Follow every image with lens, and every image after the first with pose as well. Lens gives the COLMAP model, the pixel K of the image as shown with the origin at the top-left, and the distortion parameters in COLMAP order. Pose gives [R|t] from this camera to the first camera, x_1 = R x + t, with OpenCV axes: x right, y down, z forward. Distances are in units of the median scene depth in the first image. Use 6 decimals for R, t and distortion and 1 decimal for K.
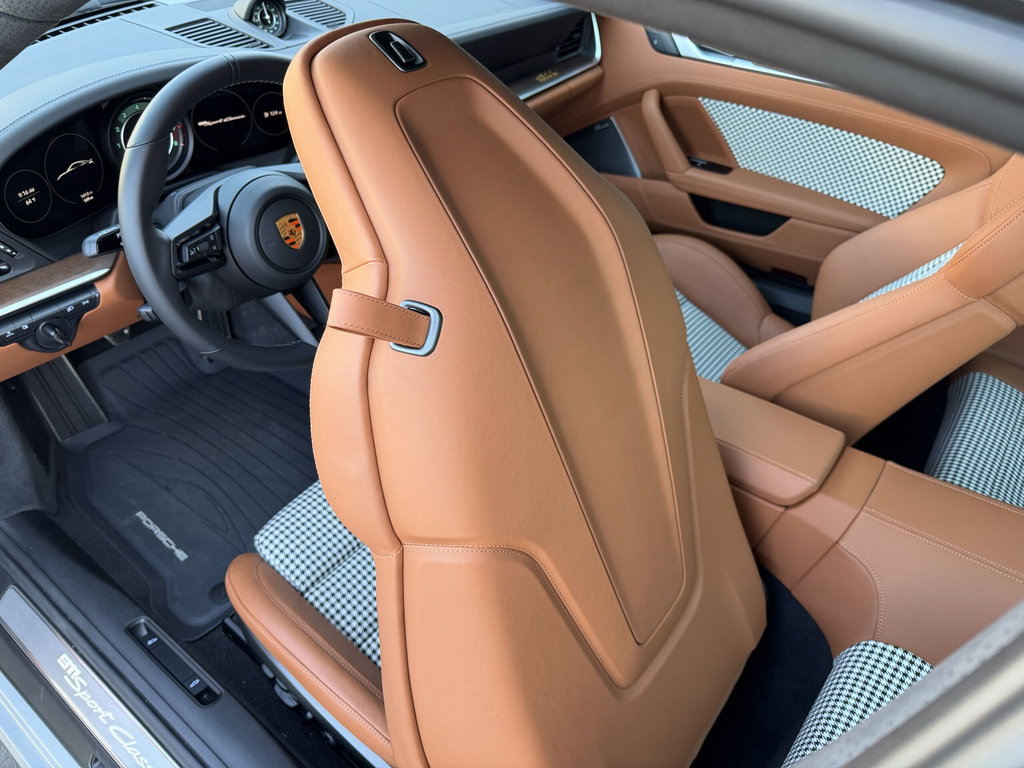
lens RADIAL K [[726.3, 0, 512.0], [0, 726.3, 384.0], [0, 0, 1]] dist [-0.001336, -0.000398]
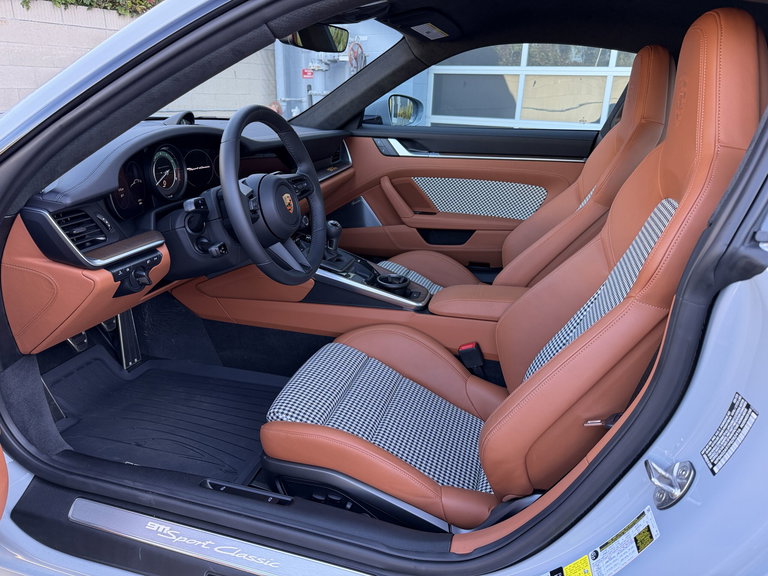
lens RADIAL K [[523.2, 0, 384.0], [0, 523.2, 288.0], [0, 0, 1]] dist [0.004134, 0.000870]
pose [[0.927906, -0.133595, 0.348055, -0.309543], [0.235559, 0.933717, -0.269602, 0.207246], [-0.288967, 0.332153, 0.897871, -0.062685]]
